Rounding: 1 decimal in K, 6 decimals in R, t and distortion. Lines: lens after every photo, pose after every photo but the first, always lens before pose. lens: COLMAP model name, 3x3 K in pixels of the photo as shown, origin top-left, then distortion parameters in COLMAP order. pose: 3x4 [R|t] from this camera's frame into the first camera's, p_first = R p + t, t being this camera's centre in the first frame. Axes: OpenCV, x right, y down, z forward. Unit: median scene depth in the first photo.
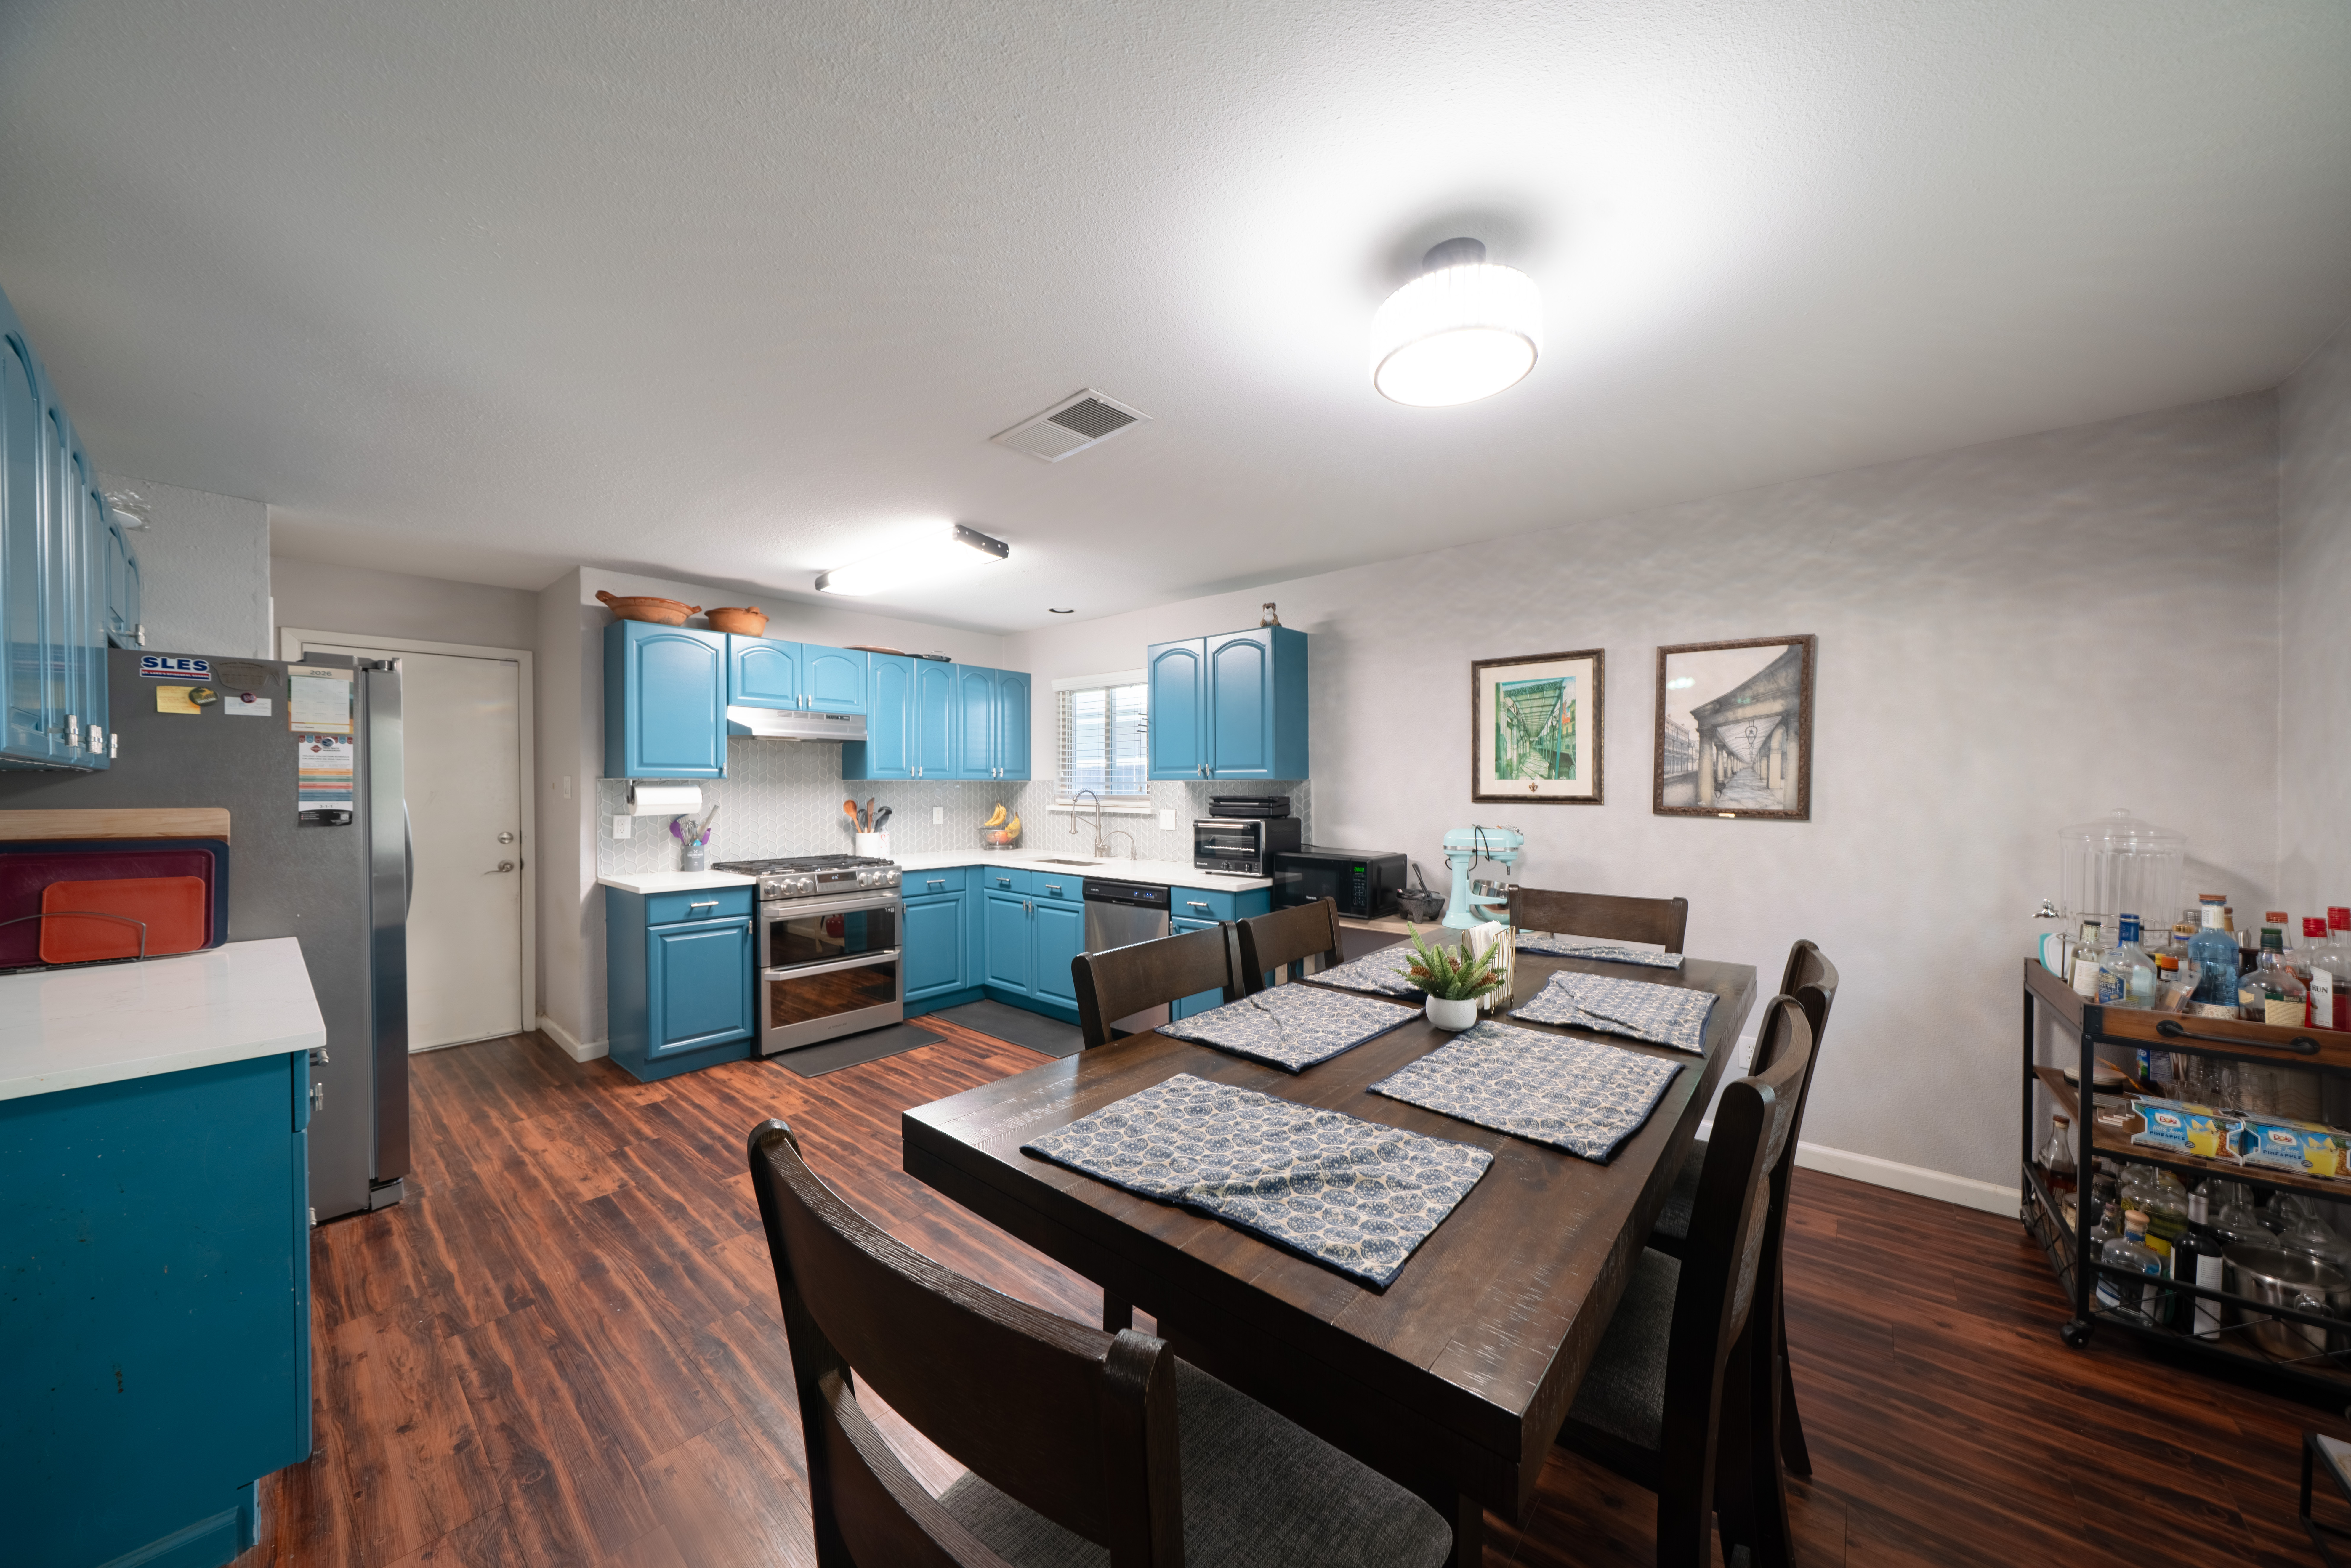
lens RADIAL K [[796.4, 0, 1179.2], [0, 796.4, 794.0], [0, 0, 1]] dist [-0.010089, -0.000059]
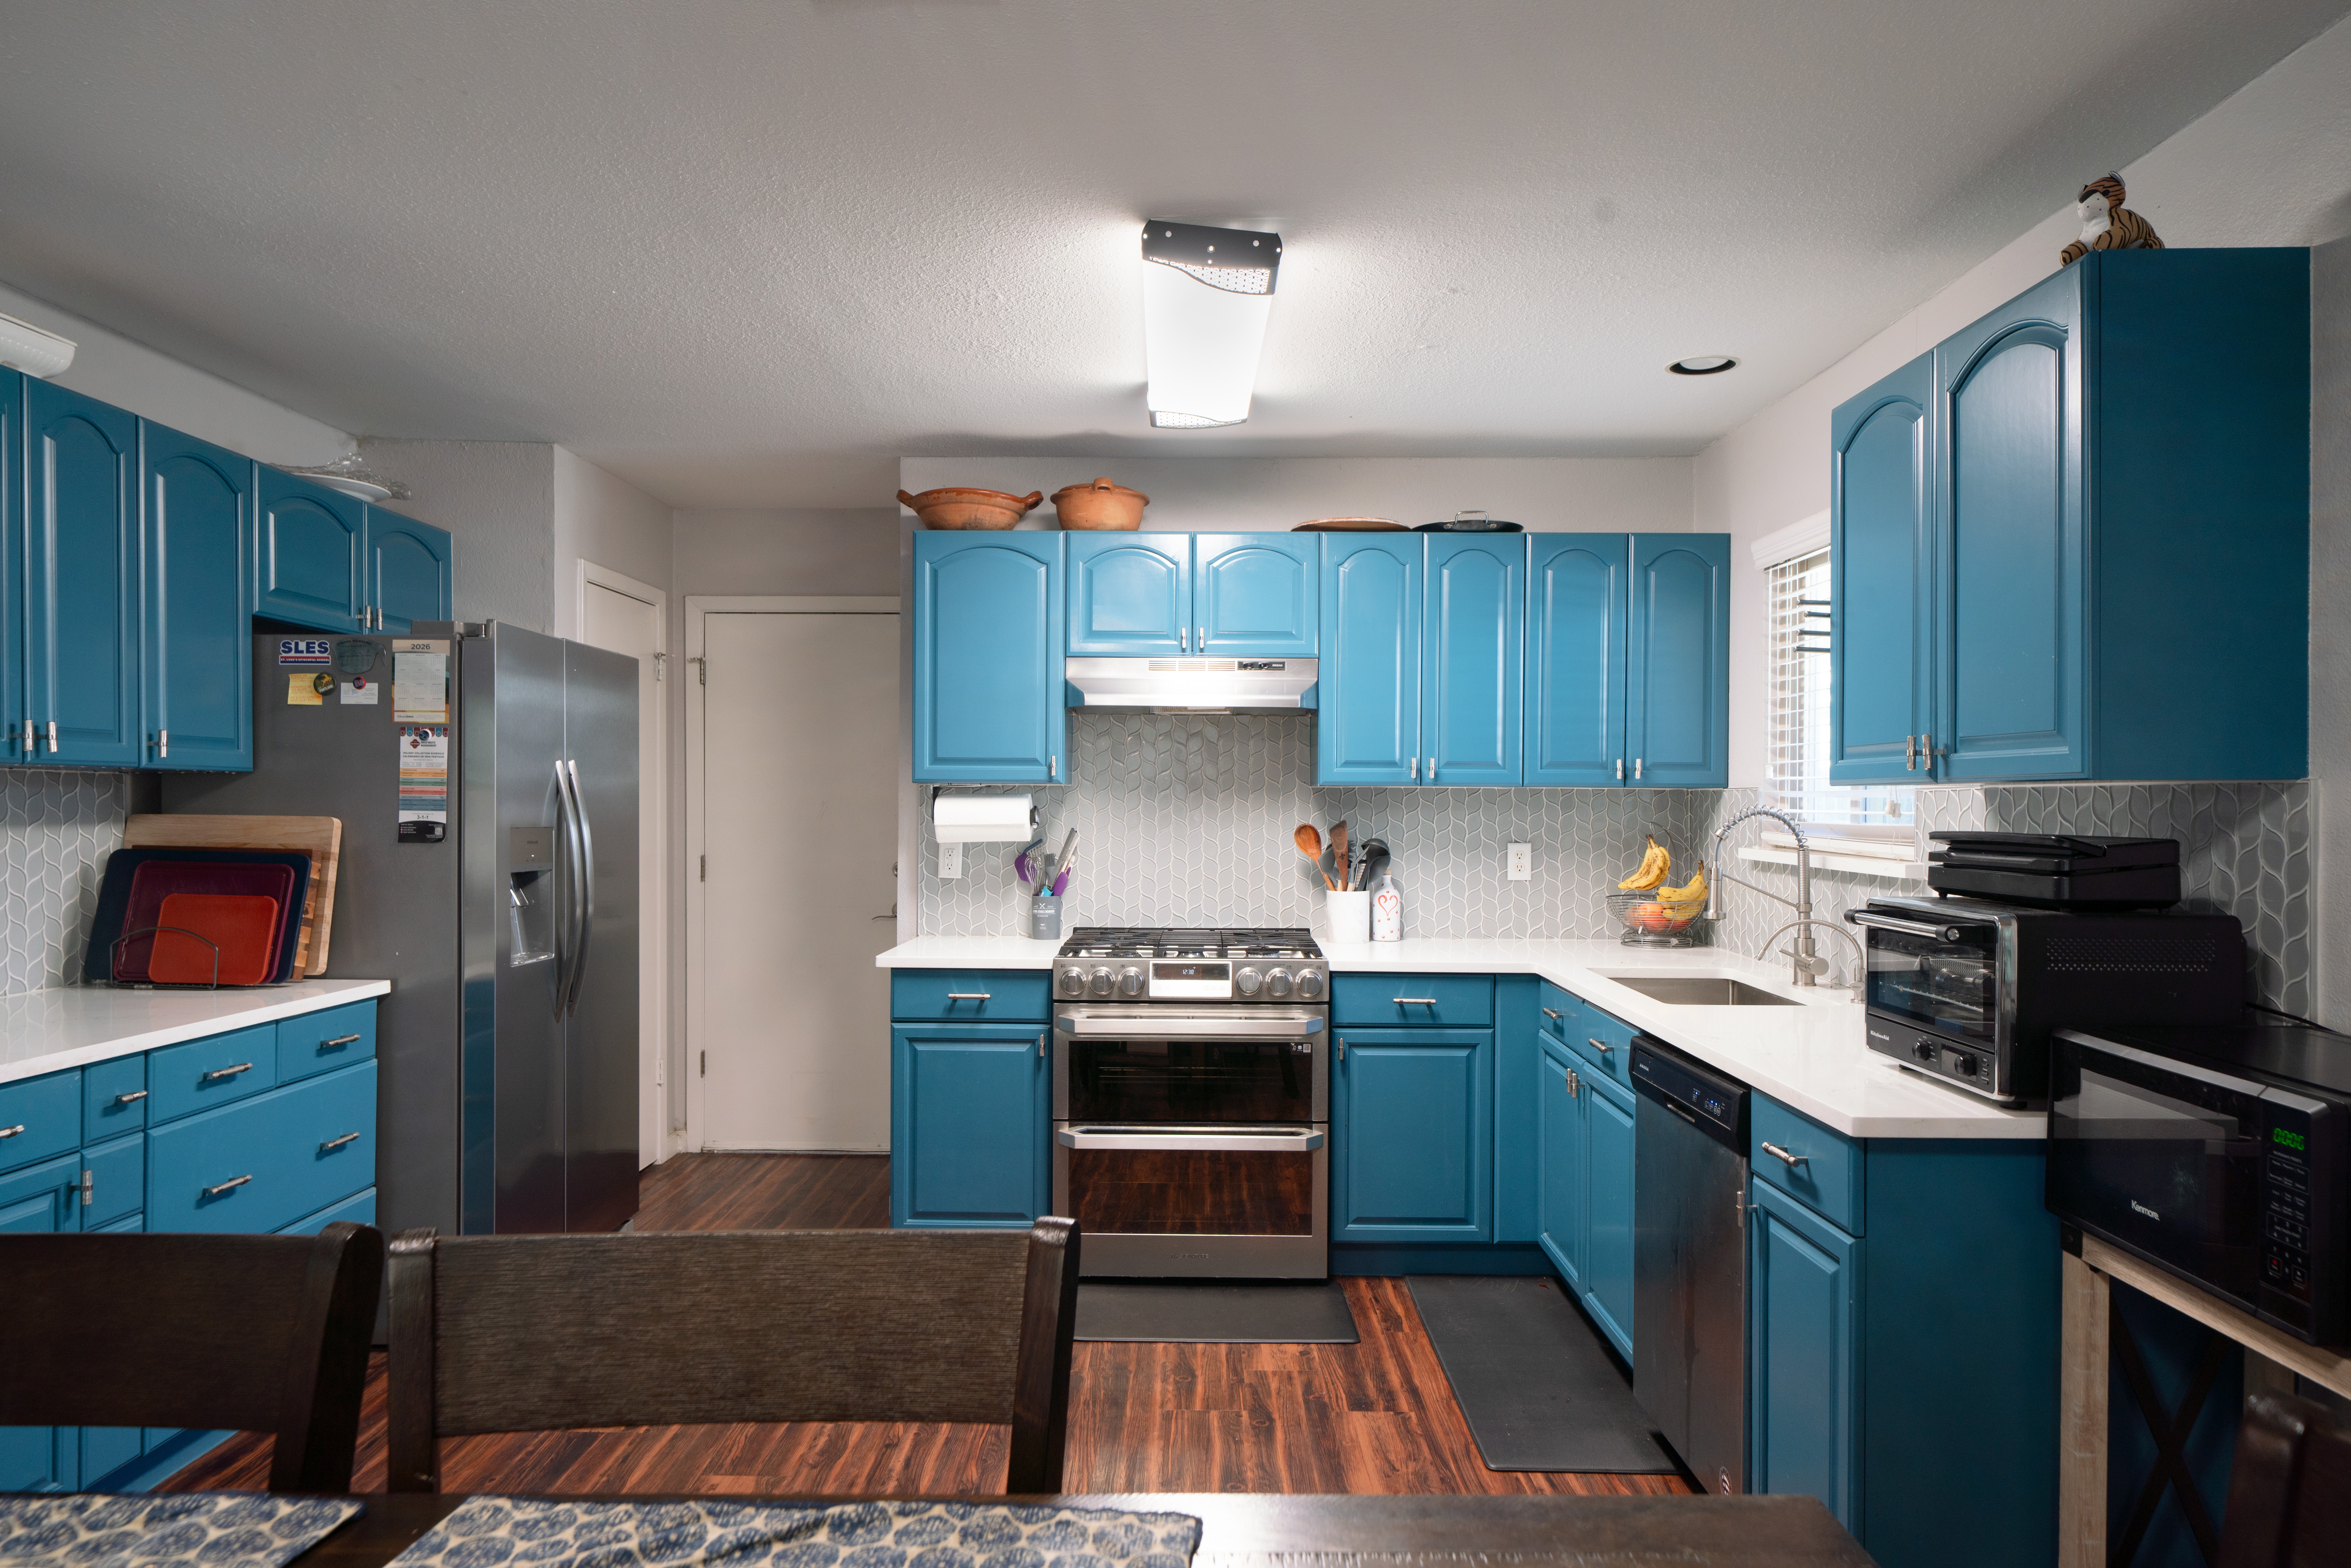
lens RADIAL K [[1450.1, 0, 1177.9], [0, 1450.1, 809.3], [0, 0, 1]] dist [-0.004365, 0.006495]
pose [[0.642466, 0.010195, -0.766246, 0.352241], [-0.014605, 0.999893, 0.001058, -0.003077], [0.766175, 0.010511, 0.642546, 0.454927]]
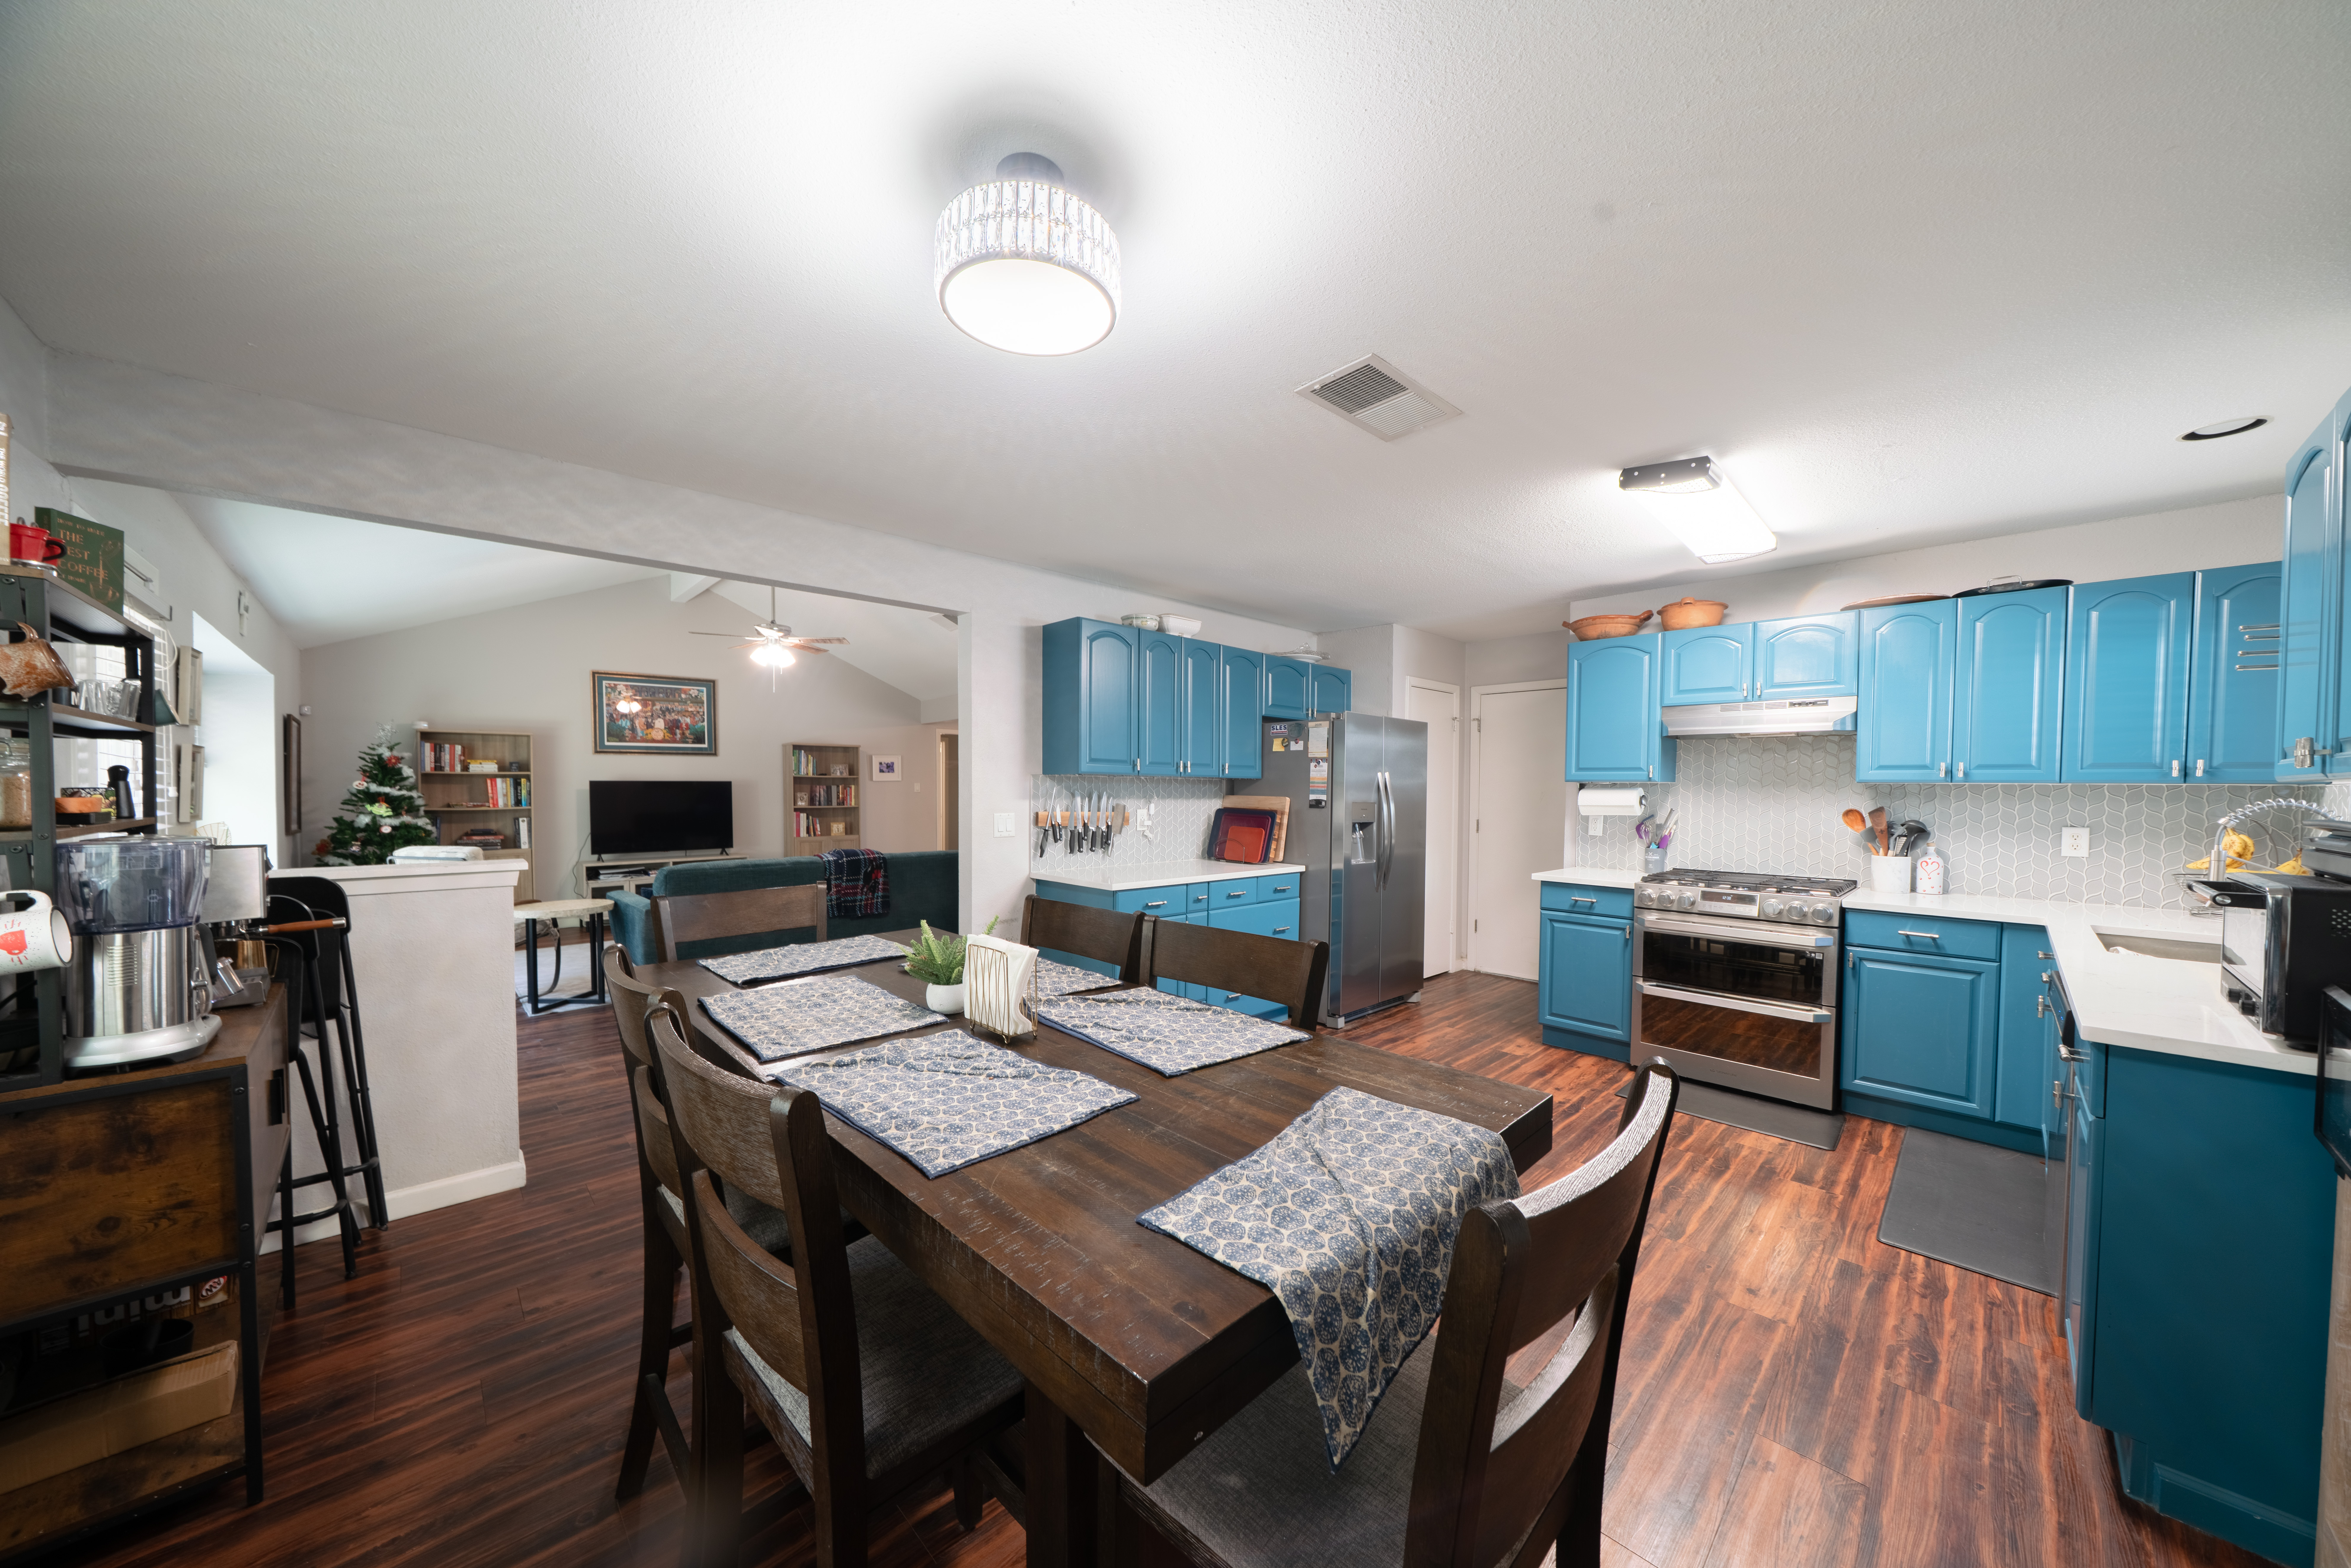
lens RADIAL K [[796.4, 0, 1164.0], [0, 796.4, 808.5], [0, 0, 1]] dist [-0.010089, -0.000059]
pose [[-0.104575, 0.026627, -0.994160, 0.560567], [-0.019126, 0.999403, 0.028779, -0.003448], [0.994333, 0.022024, -0.104003, 0.586098]]
